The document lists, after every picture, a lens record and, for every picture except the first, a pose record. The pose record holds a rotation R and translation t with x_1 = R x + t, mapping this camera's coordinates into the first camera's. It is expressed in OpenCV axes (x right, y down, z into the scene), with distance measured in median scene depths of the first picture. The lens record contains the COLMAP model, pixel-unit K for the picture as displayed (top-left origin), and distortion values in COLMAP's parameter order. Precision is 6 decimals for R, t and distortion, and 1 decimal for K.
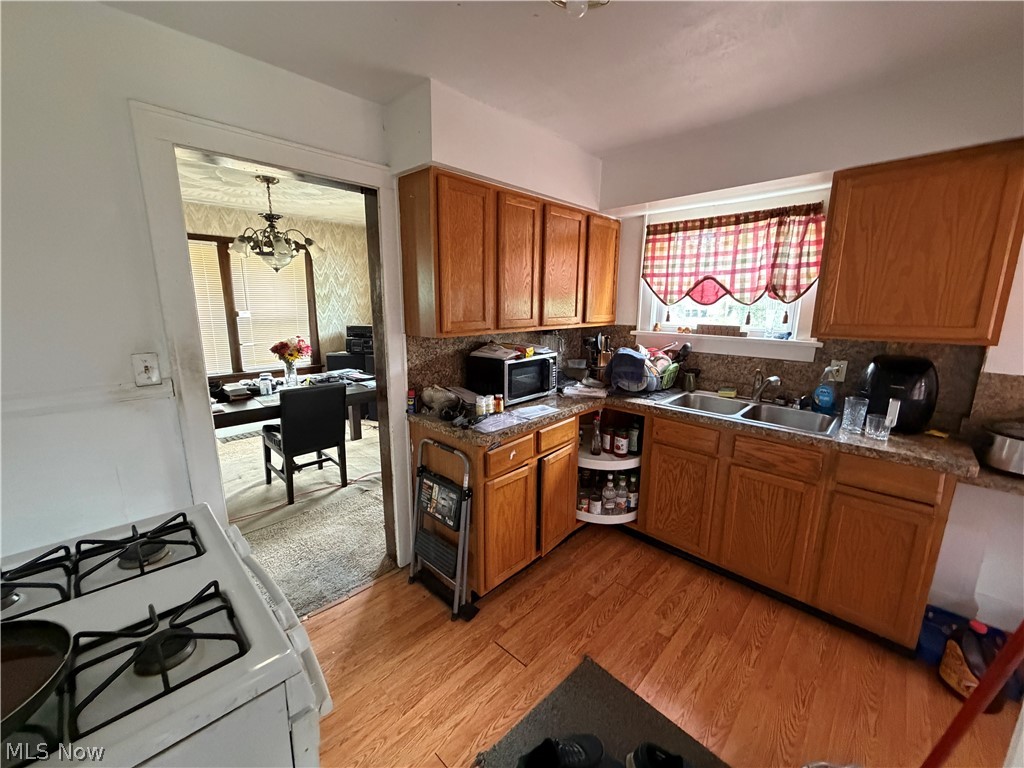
lens RADIAL K [[408.0, 0, 512.0], [0, 408.0, 384.0], [0, 0, 1]] dist [-0.000143, -0.000021]
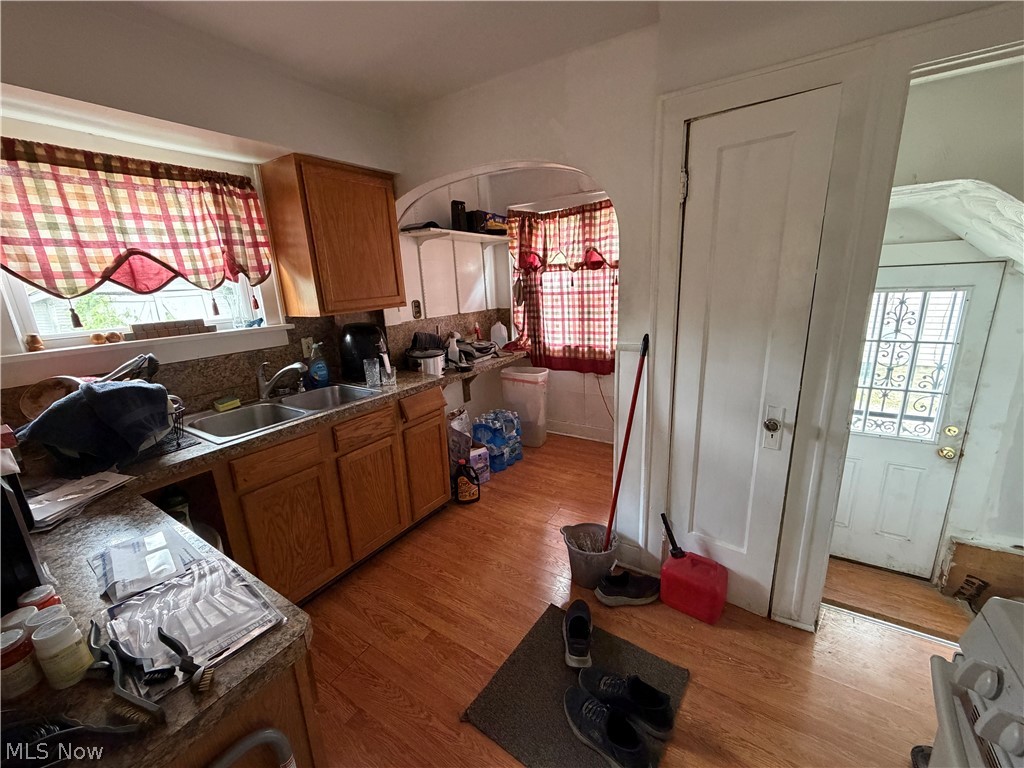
lens RADIAL K [[413.4, 0, 512.0], [0, 413.4, 384.0], [0, 0, 1]] dist [-0.000329, -0.000116]
pose [[-0.188077, -0.241437, 0.952016, -0.326878], [0.234337, 0.930289, 0.282221, -0.112963], [-0.953789, 0.276172, -0.118388, 0.581977]]
